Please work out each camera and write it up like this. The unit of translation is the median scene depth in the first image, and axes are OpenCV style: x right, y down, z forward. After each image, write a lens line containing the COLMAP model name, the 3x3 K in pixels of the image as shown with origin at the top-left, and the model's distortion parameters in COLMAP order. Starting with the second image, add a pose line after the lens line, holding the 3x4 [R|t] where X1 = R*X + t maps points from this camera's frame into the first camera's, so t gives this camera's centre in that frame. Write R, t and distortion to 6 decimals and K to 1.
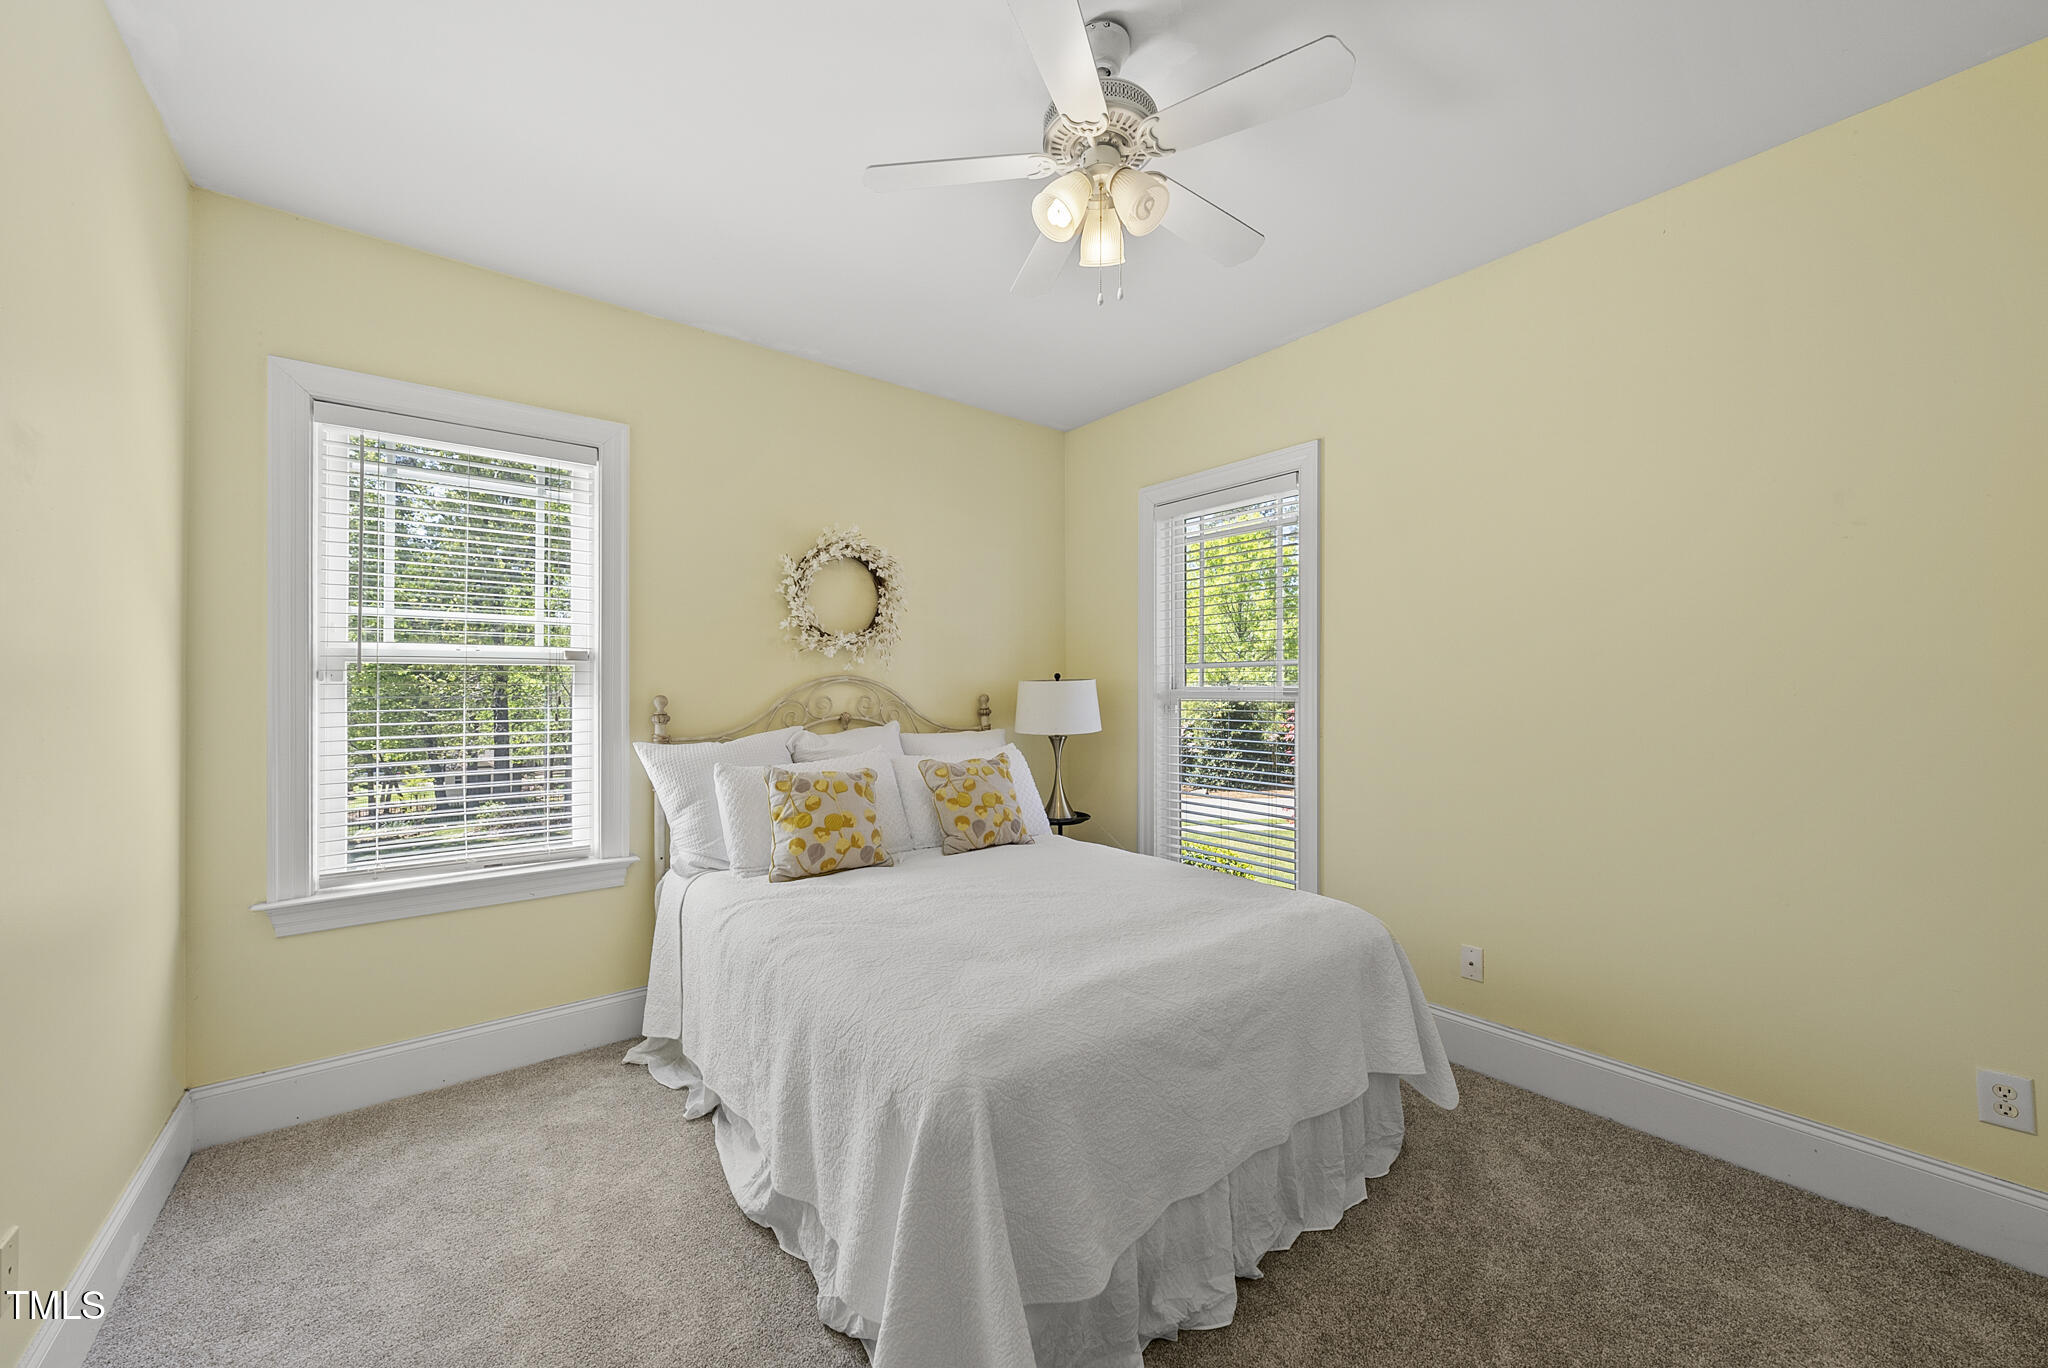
lens RADIAL K [[735.8, 0, 1022.1], [0, 735.8, 683.1], [0, 0, 1]] dist [0.000322, -0.000224]
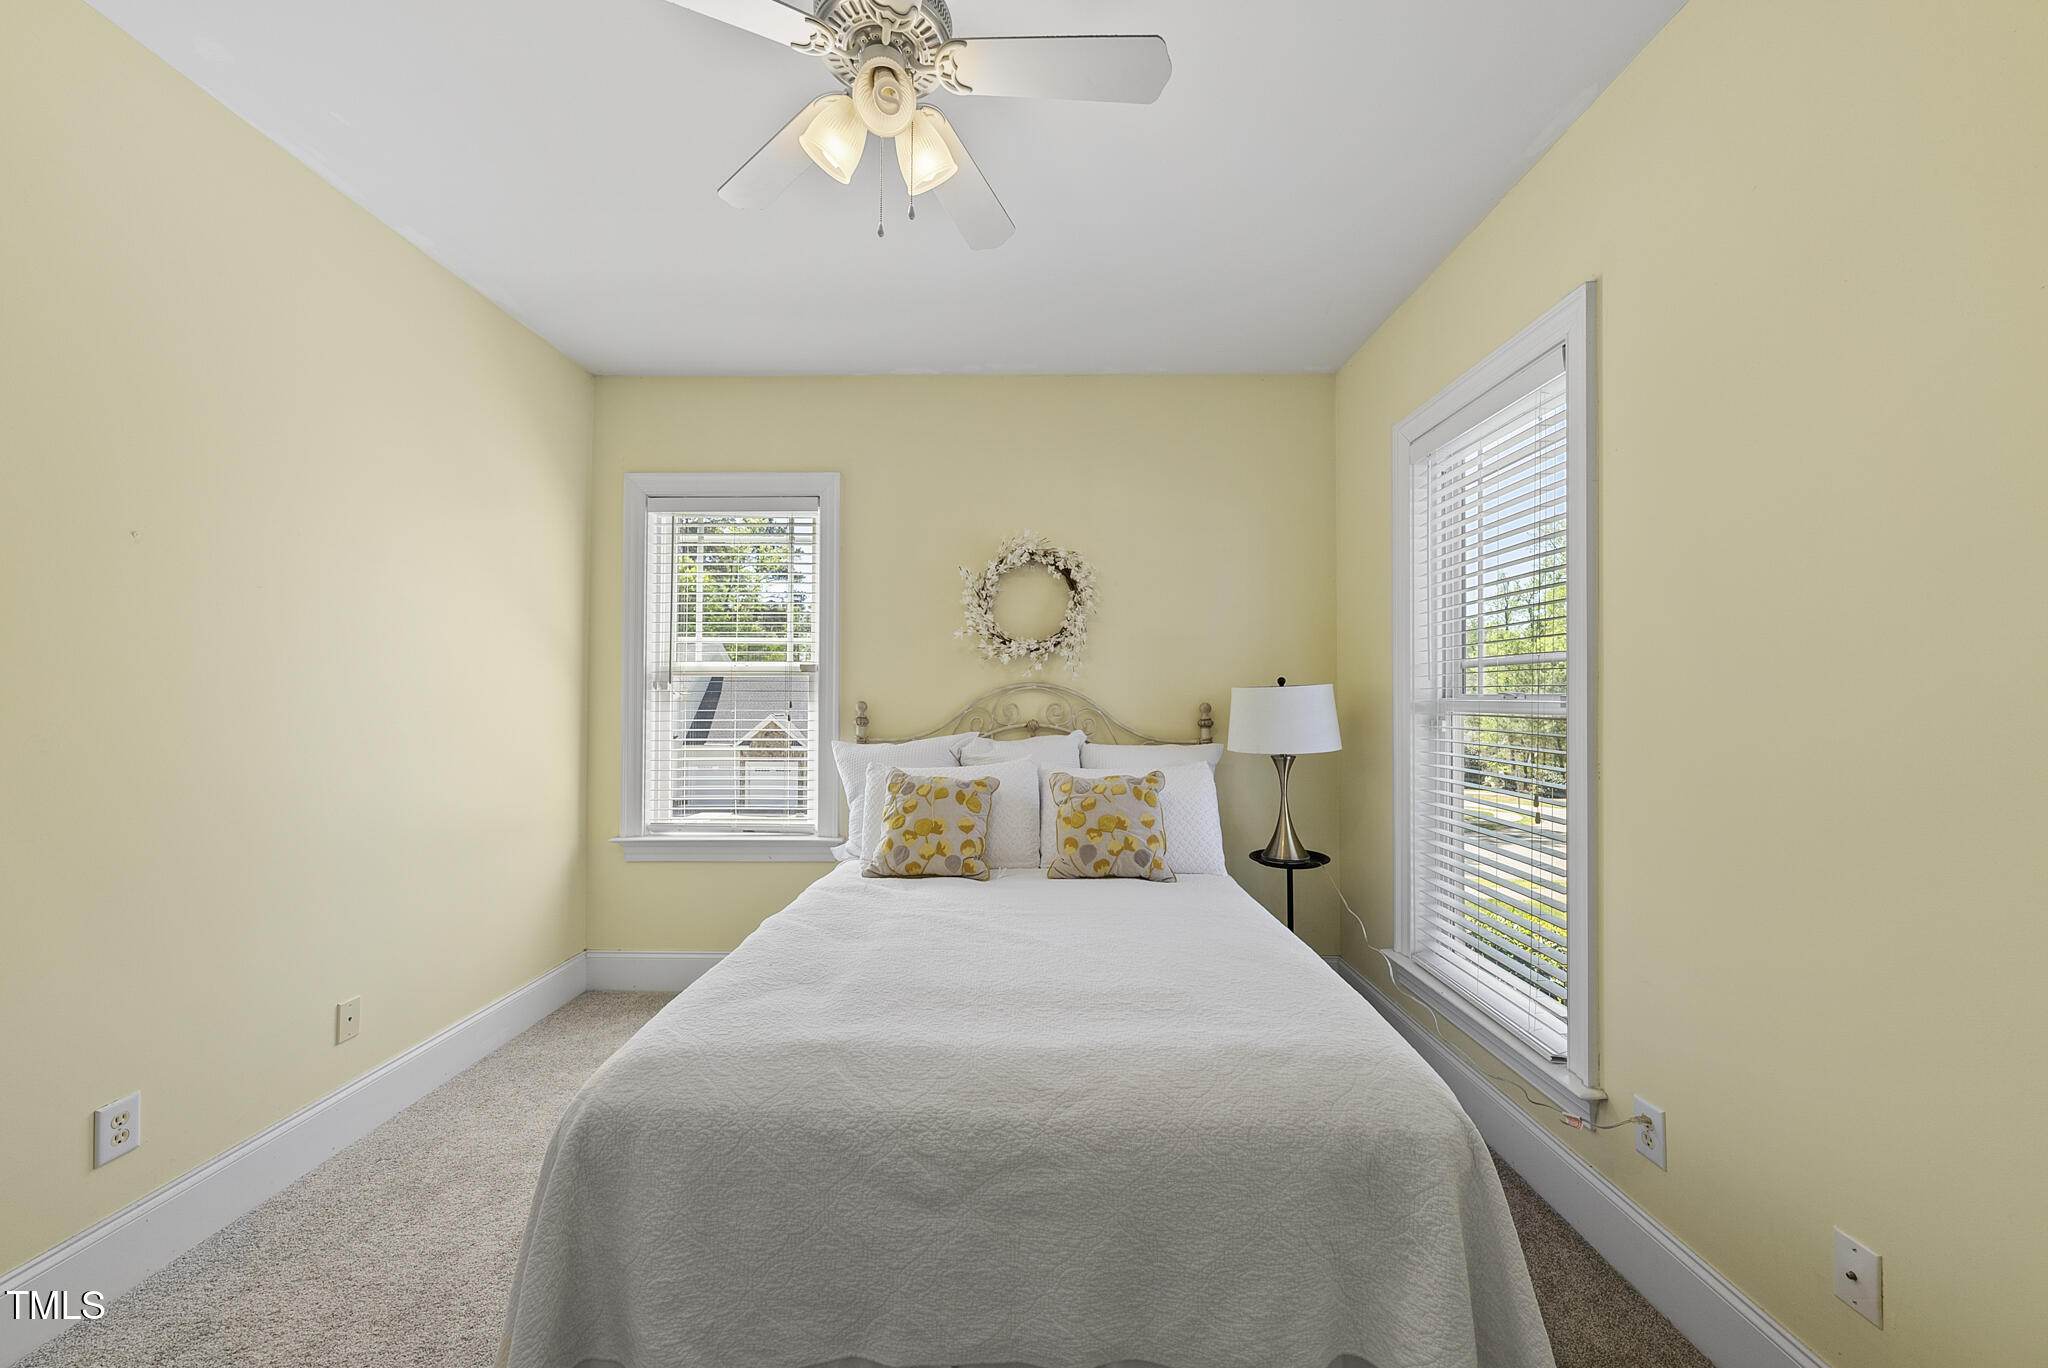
lens RADIAL K [[735.8, 0, 1025.8], [0, 735.8, 685.6], [0, 0, 1]] dist [0.000322, -0.000224]
pose [[0.784453, -0.006218, -0.620158, 0.436352], [0.001454, 0.999965, -0.008188, 0.002157], [0.620187, 0.005521, 0.784434, 0.261507]]
